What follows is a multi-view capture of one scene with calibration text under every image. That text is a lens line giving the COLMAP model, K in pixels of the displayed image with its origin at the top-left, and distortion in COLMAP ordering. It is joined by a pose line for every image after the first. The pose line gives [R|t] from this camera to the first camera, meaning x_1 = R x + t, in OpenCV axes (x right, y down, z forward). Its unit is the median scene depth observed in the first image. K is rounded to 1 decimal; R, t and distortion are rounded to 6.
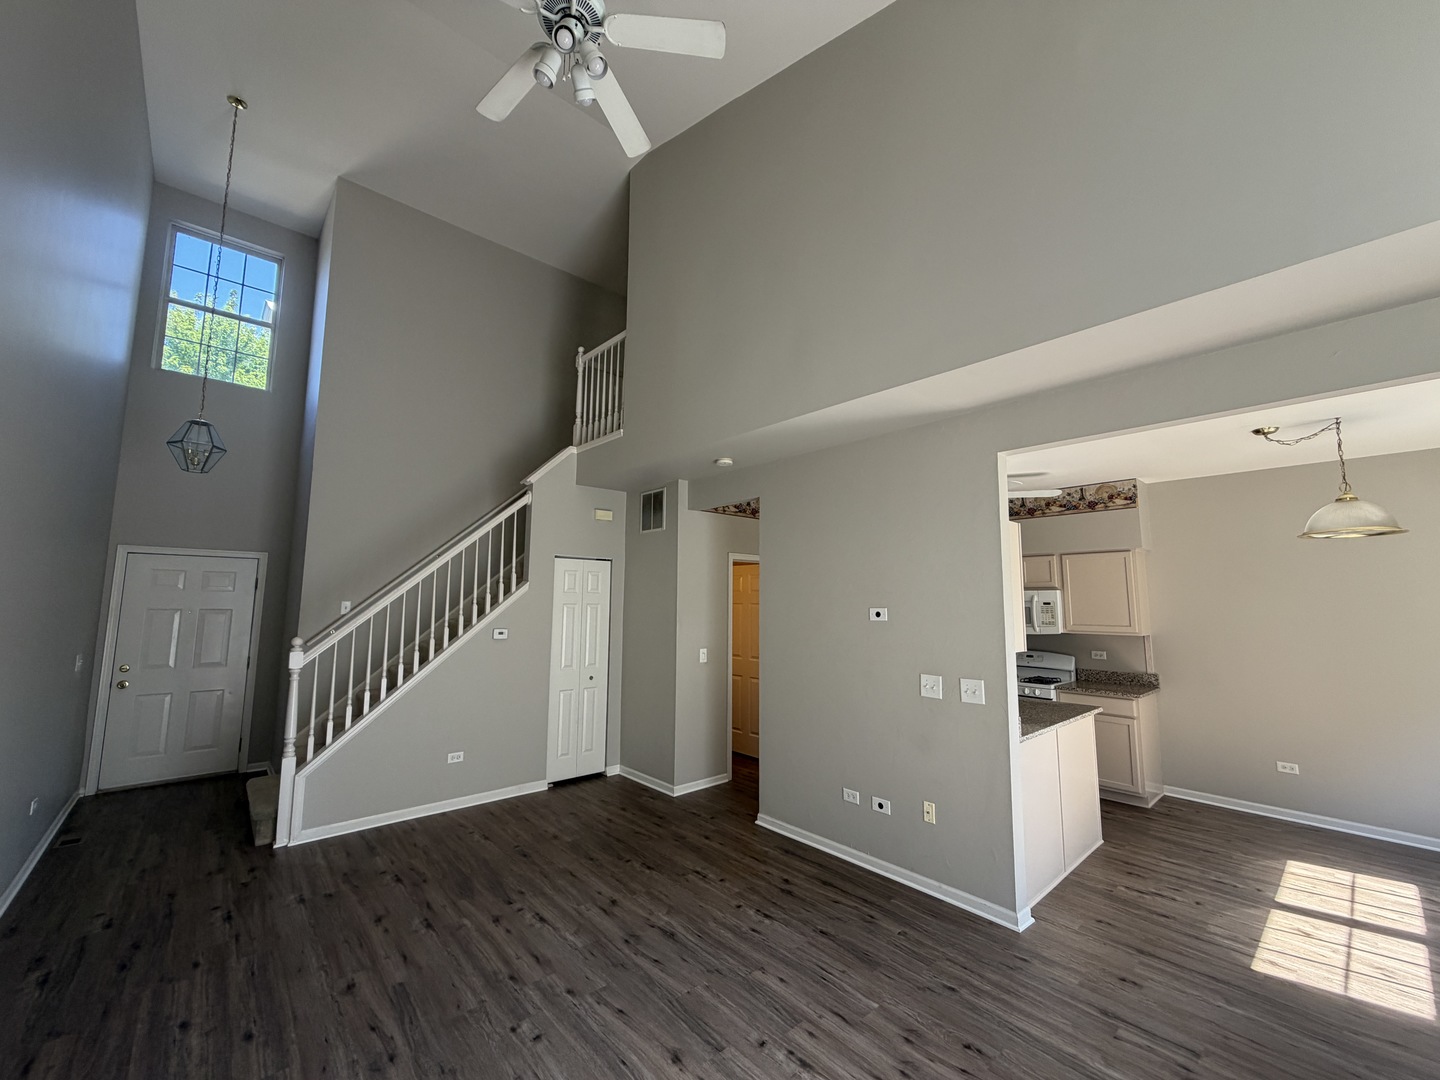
lens RADIAL K [[579.4, 0, 715.3], [0, 579.4, 536.2], [0, 0, 1]] dist [0.005459, -0.000720]
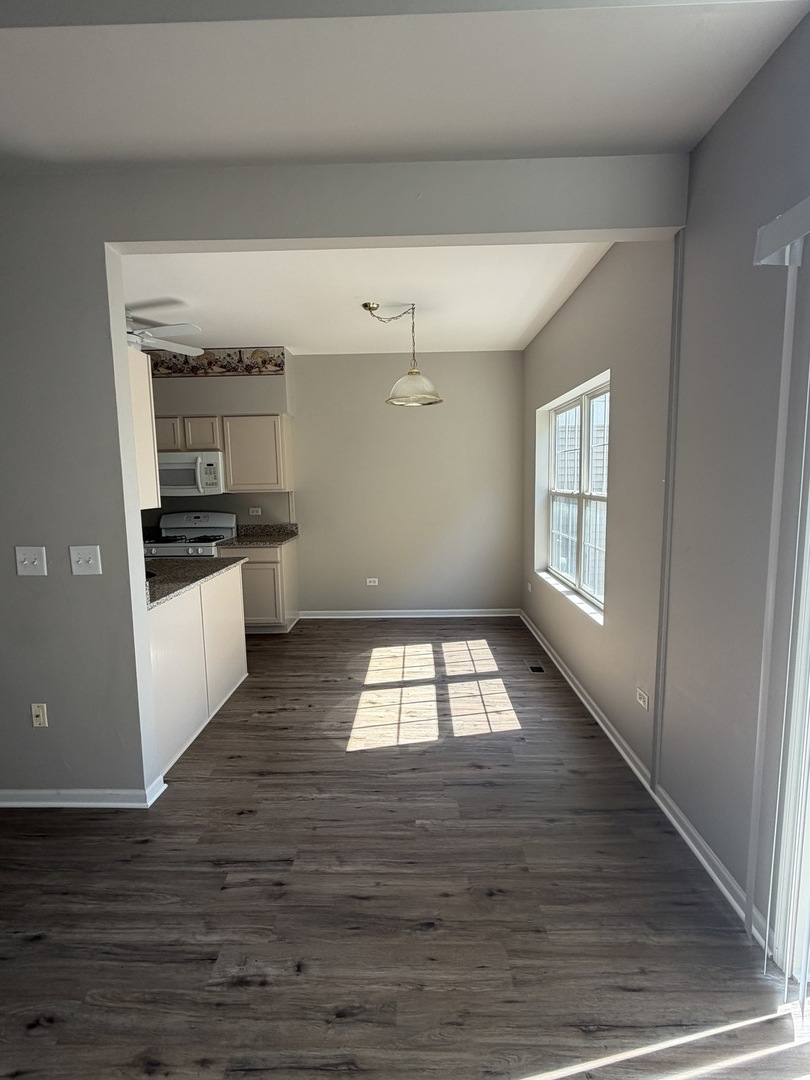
lens RADIAL K [[501.5, 0, 405.7], [0, 501.5, 538.4], [0, 0, 1]] dist [0.002737, -0.000245]
pose [[0.680705, -0.104611, 0.725050, 0.215762], [-0.060557, 0.978328, 0.198007, 0.066147], [-0.730051, -0.178691, 0.659618, 0.204396]]
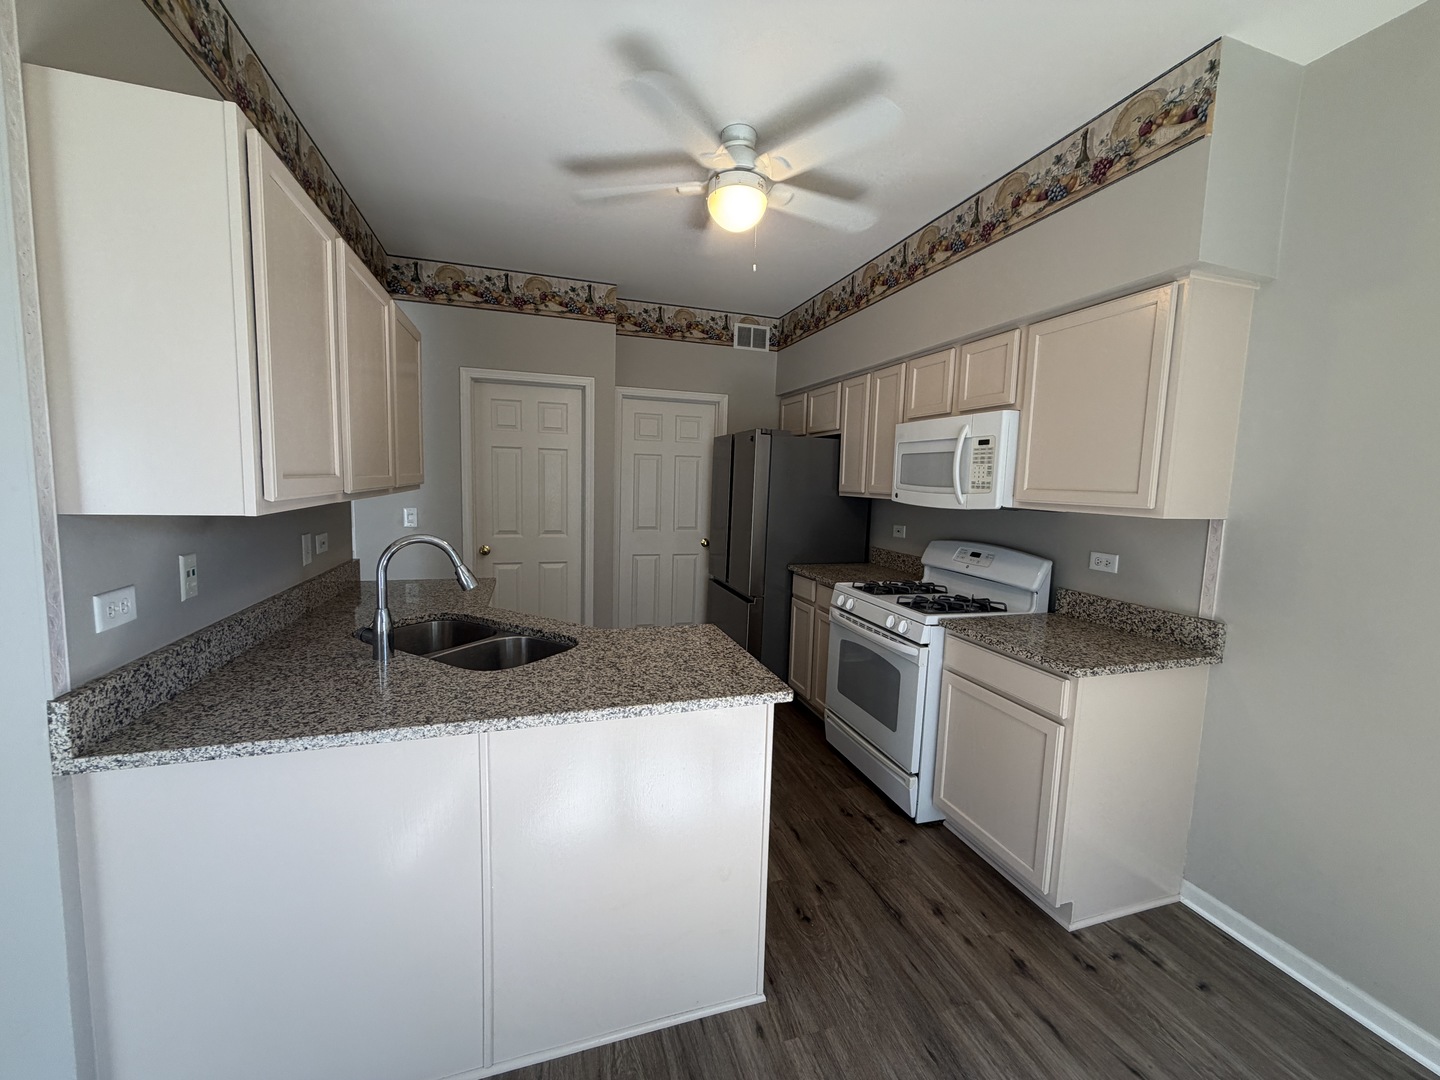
lens RADIAL K [[579.4, 0, 722.5], [0, 579.4, 537.7], [0, 0, 1]] dist [0.005459, -0.000720]
pose [[0.911798, 0.060366, -0.406178, 0.808206], [0.023788, 0.979710, 0.199002, 0.132932], [0.409950, -0.191112, 0.891862, 0.709139]]
